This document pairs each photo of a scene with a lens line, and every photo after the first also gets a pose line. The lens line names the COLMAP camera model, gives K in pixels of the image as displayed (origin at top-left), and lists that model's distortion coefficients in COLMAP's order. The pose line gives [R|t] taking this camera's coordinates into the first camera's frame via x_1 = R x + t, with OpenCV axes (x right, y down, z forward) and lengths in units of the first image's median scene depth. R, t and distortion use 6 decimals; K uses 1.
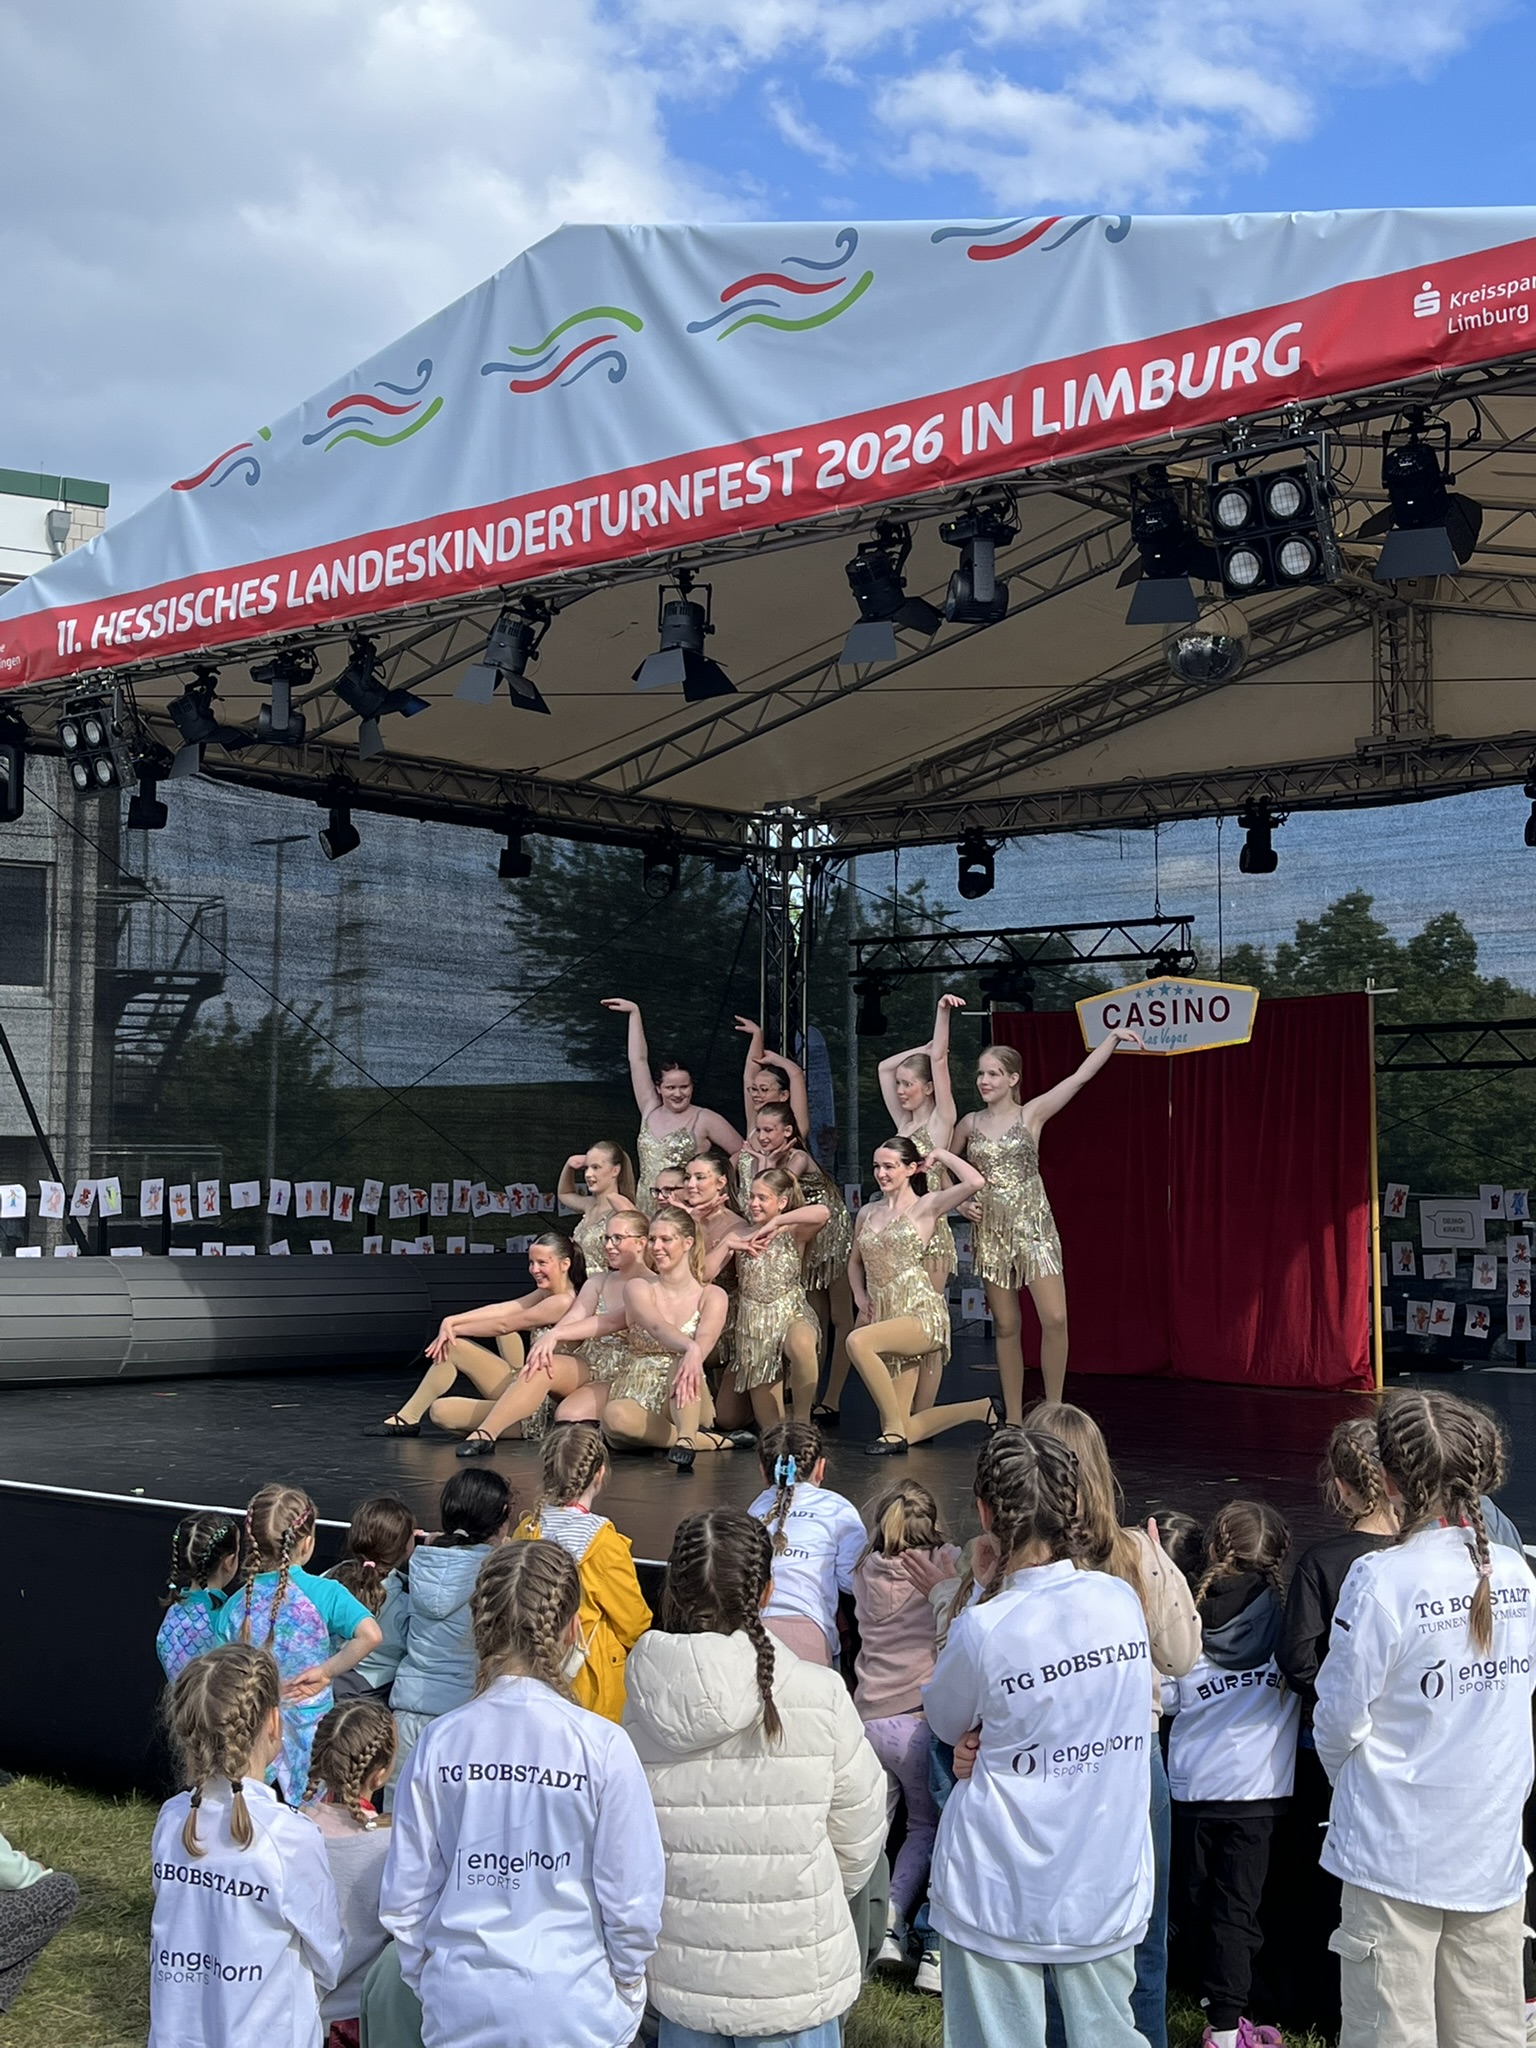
lens RADIAL K [[2526.2, 0, 770.8], [0, 2526.2, 987.7], [0, 0, 1]] dist [0.139484, -0.400496]
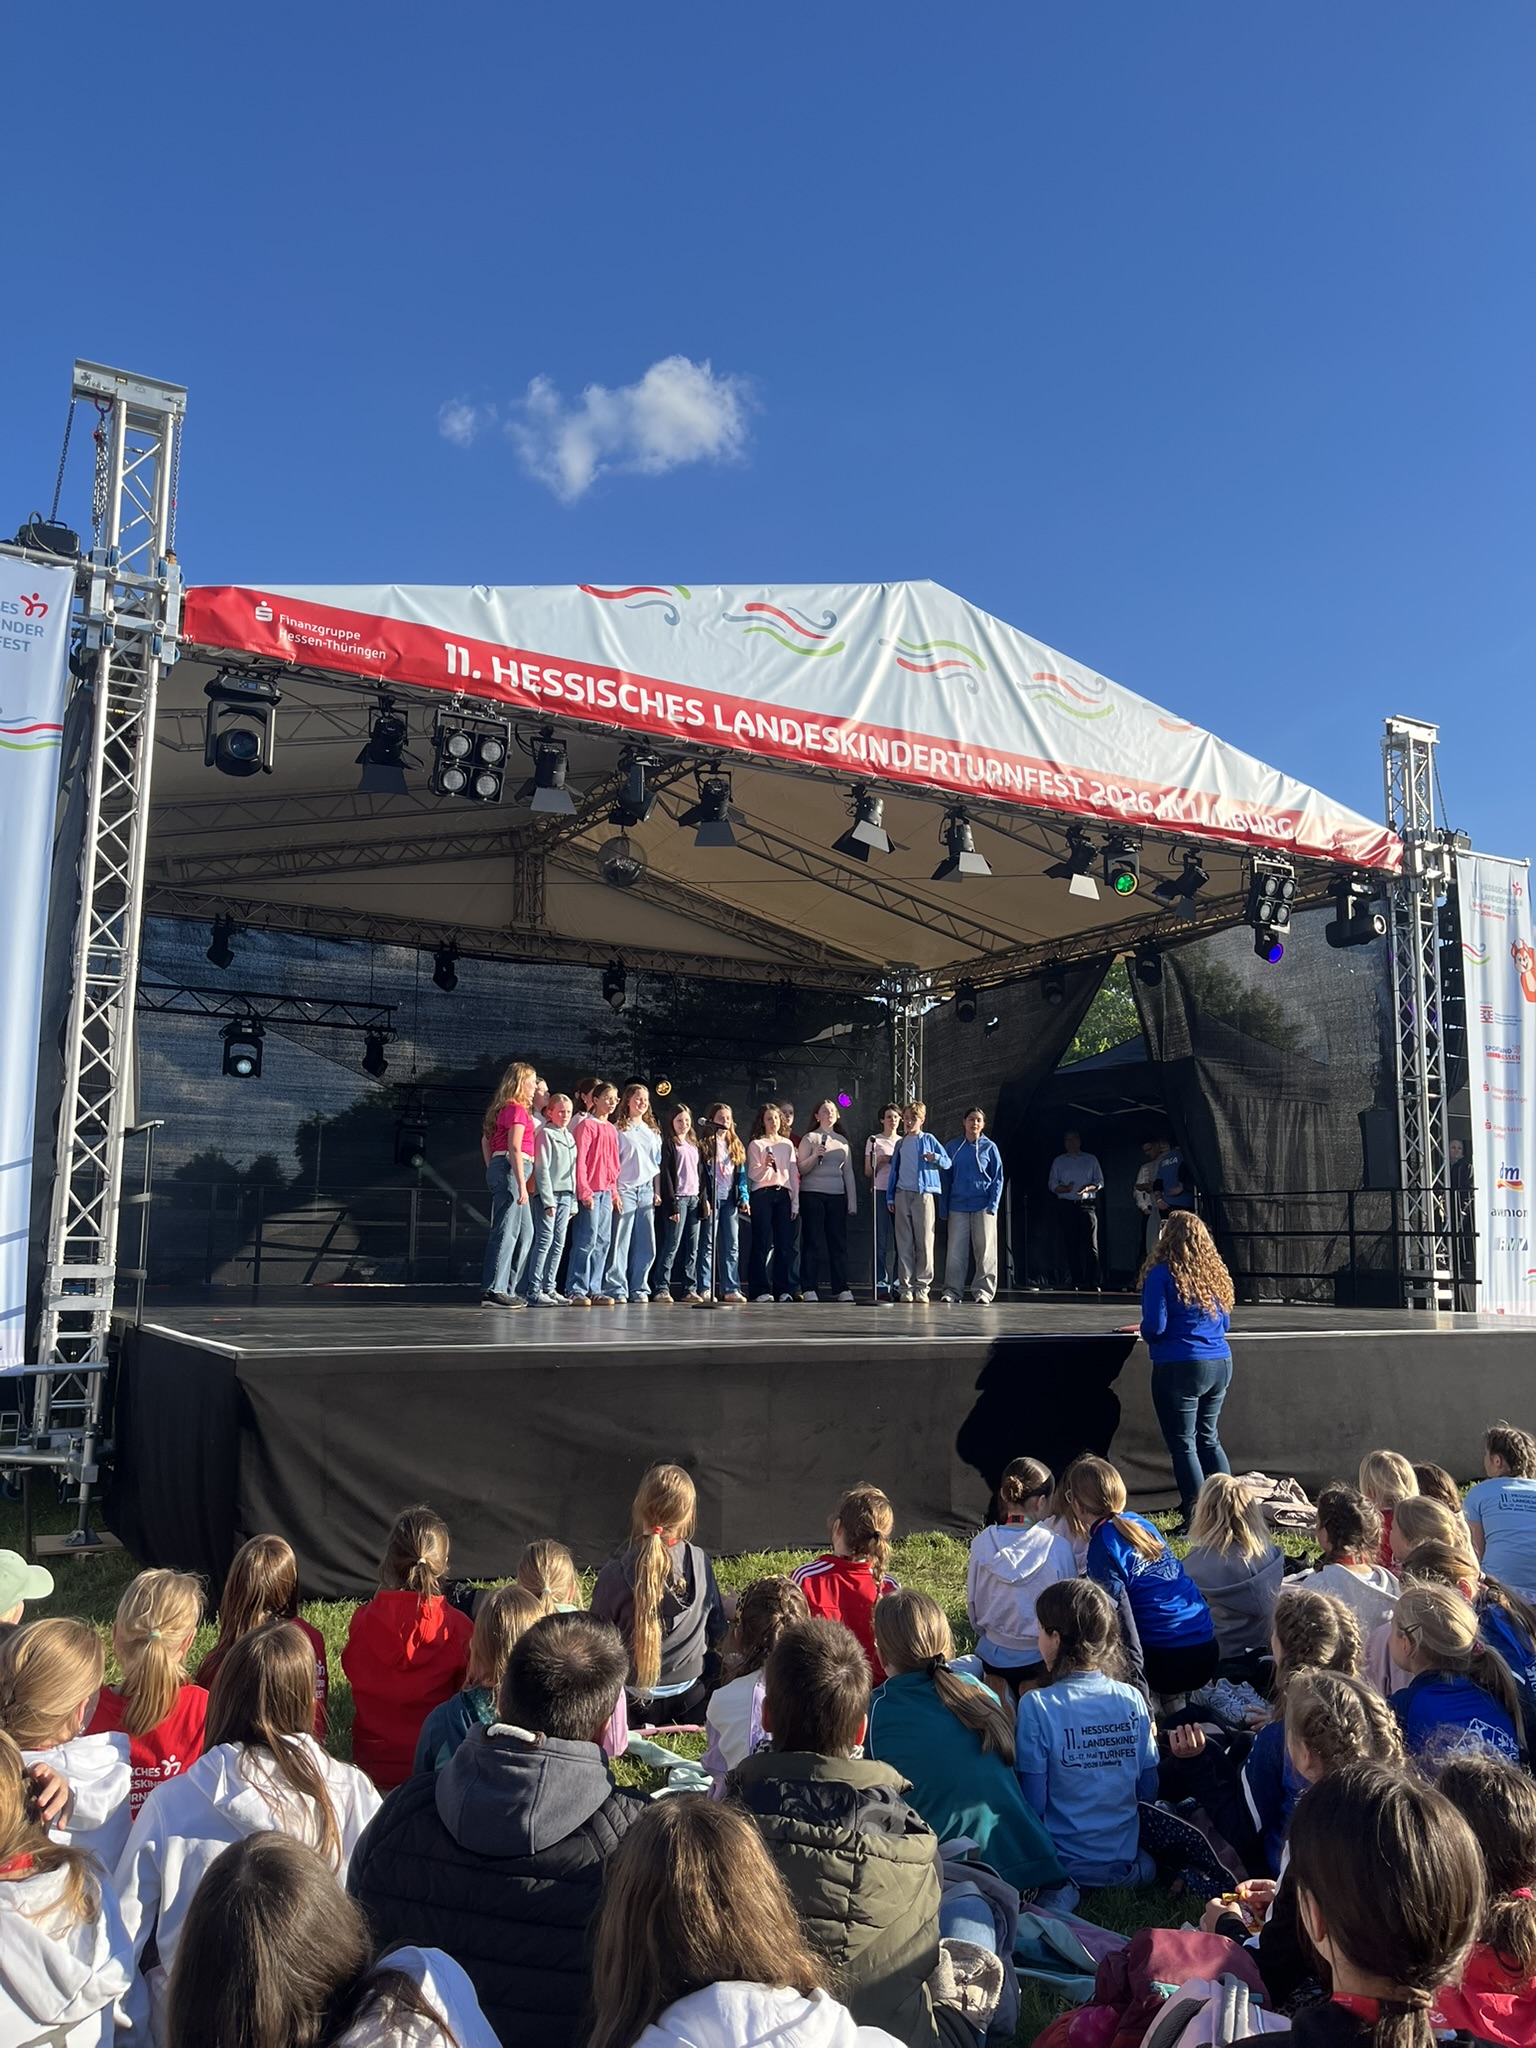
lens RADIAL K [[1547.0, 0, 770.3], [0, 1547.0, 1056.7], [0, 0, 1]] dist [0.051875, -0.000747]
pose [[0.355723, 0.121394, 0.926674, -1.017052], [-0.089243, 0.991410, -0.095617, 0.116221], [-0.930321, -0.048686, 0.363501, 0.699795]]
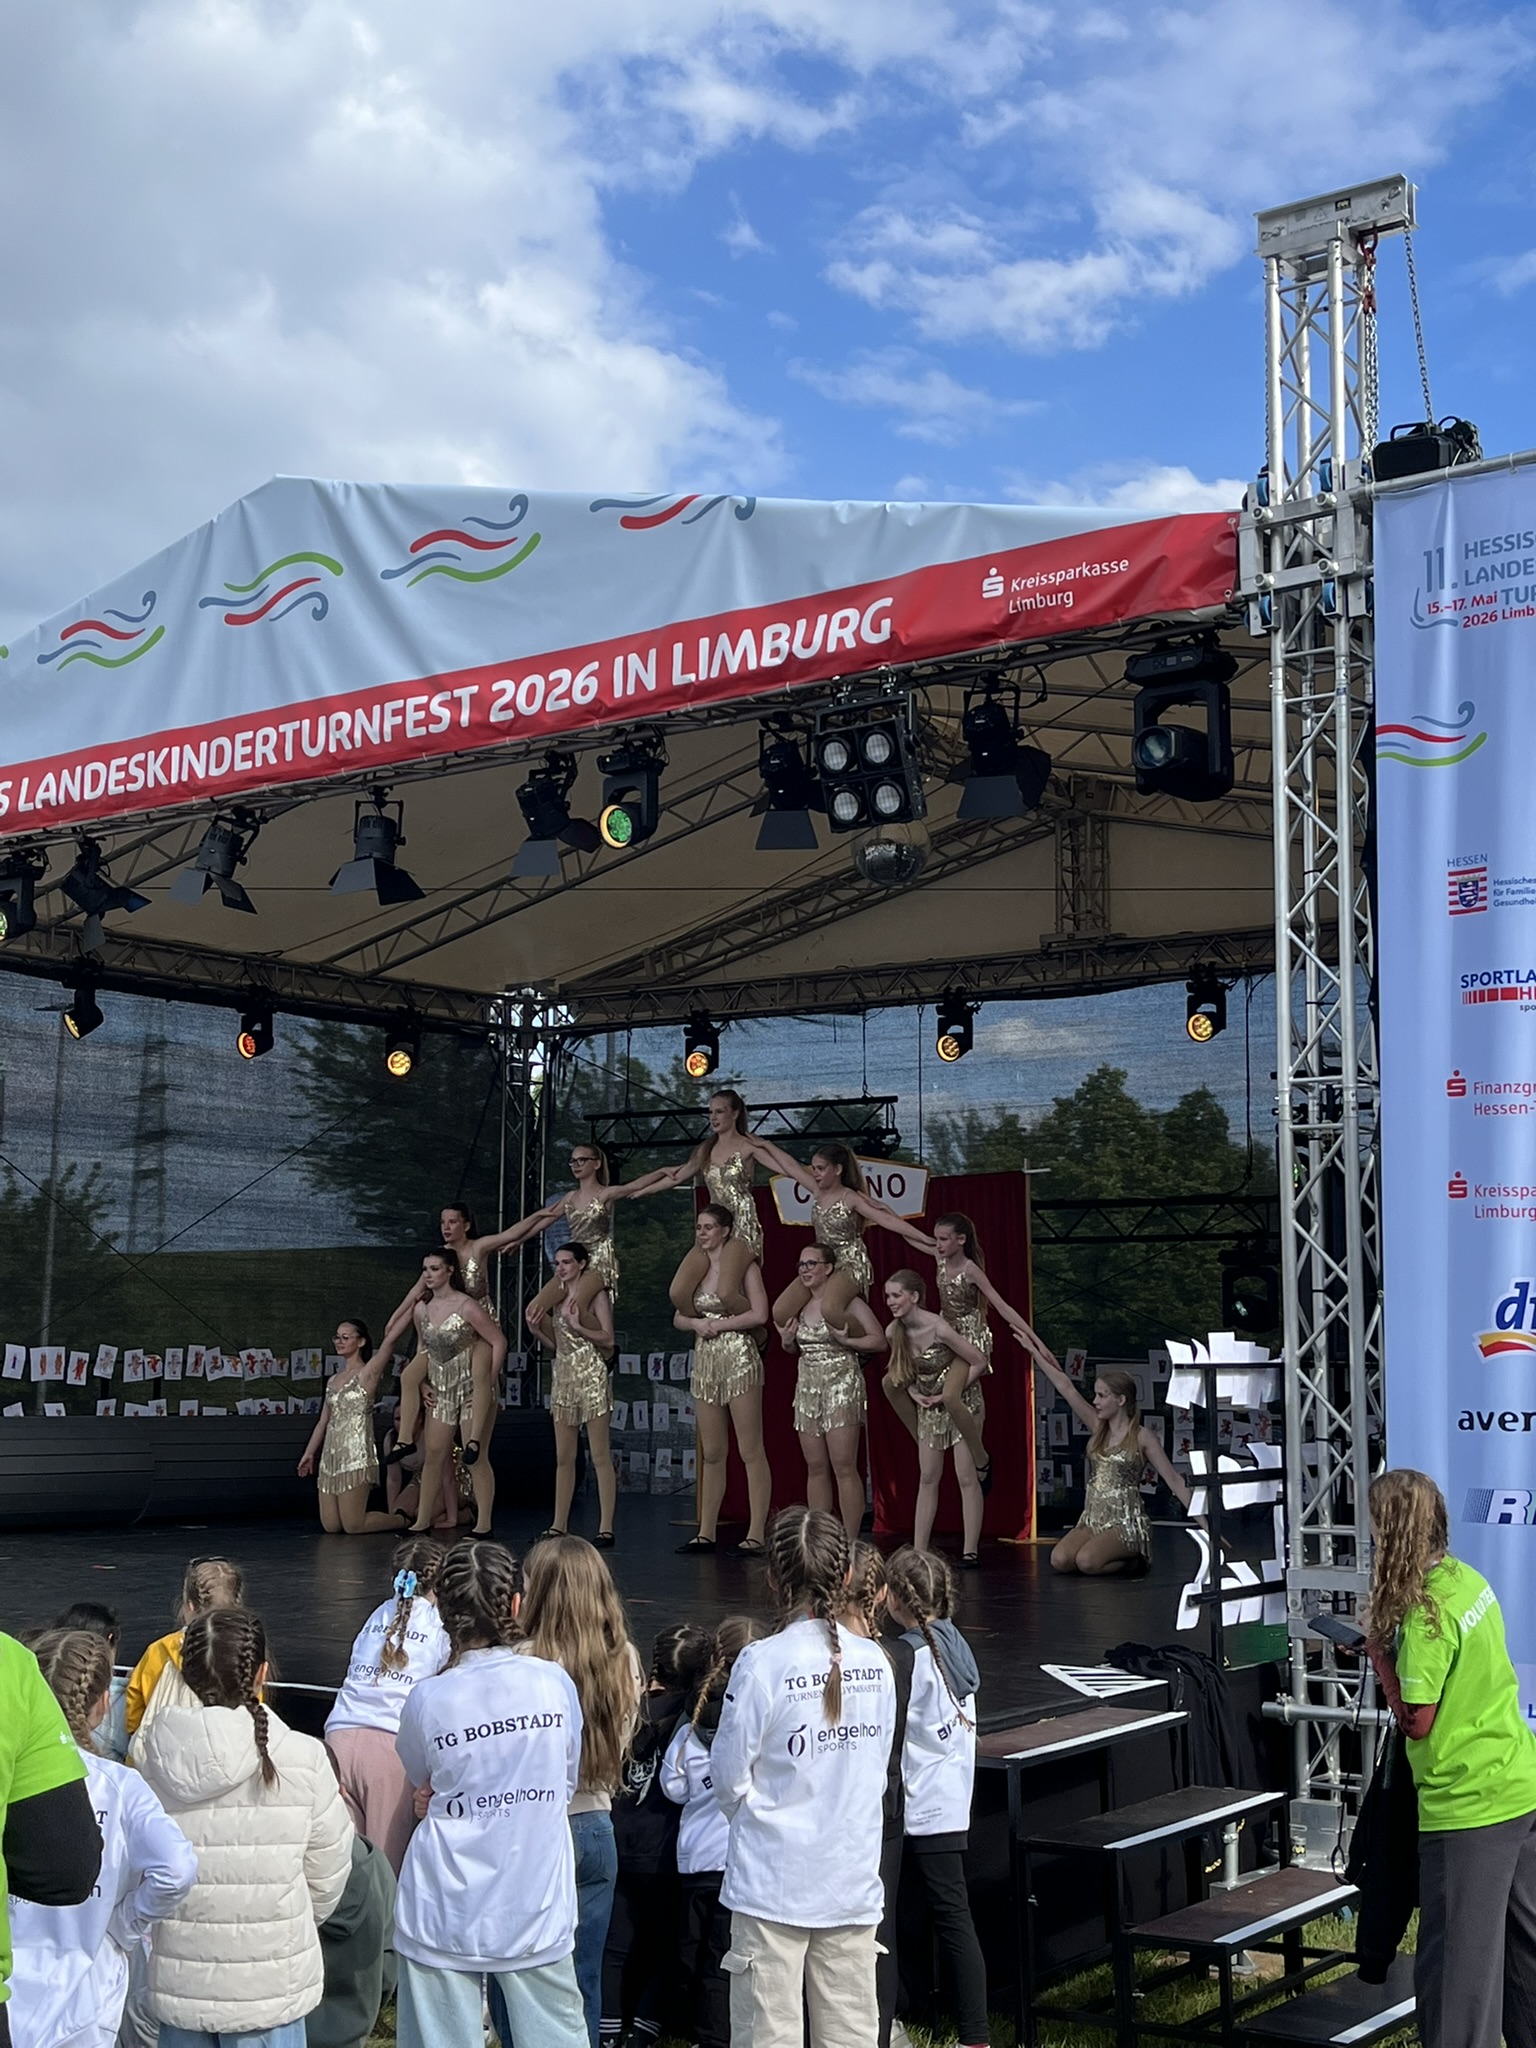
lens RADIAL K [[2512.0, 0, 740.3], [0, 2512.0, 993.7], [0, 0, 1]] dist [0.170217, -0.721592]
pose [[0.997965, 0.010706, 0.062861, 0.052997], [-0.006735, 0.997988, -0.063039, -0.006688], [-0.063409, 0.062488, 0.996029, -0.095558]]
